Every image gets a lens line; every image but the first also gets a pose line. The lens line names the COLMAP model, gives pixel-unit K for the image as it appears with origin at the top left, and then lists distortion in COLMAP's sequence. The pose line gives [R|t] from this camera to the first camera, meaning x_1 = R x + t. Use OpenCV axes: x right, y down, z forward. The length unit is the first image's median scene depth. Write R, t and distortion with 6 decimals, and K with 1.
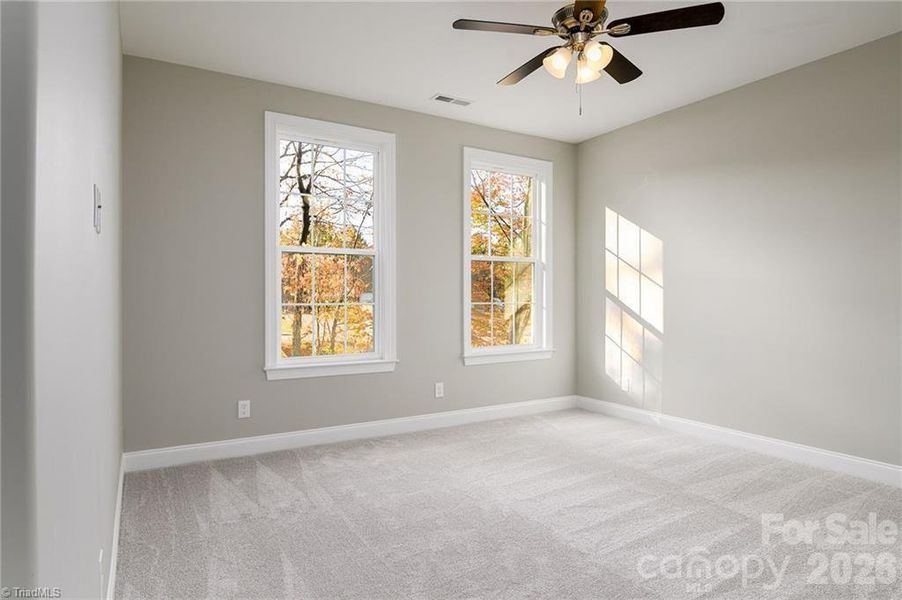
lens RADIAL K [[477.4, 0, 454.5], [0, 477.4, 296.3], [0, 0, 1]] dist [-0.006479, -0.000410]
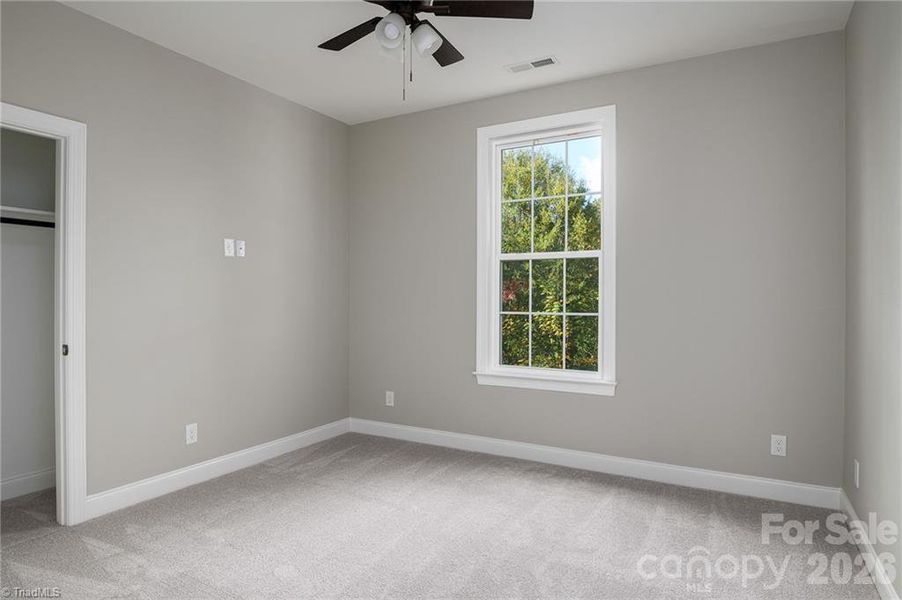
lens RADIAL K [[546.9, 0, 451.9], [0, 546.9, 303.4], [0, 0, 1]] dist [0.008418, -0.000864]
pose [[0.521693, 0.003431, -0.853126, 0.770127], [-0.007314, 0.999973, -0.000452, 0.000543], [0.853102, 0.006476, 0.521704, 0.408368]]
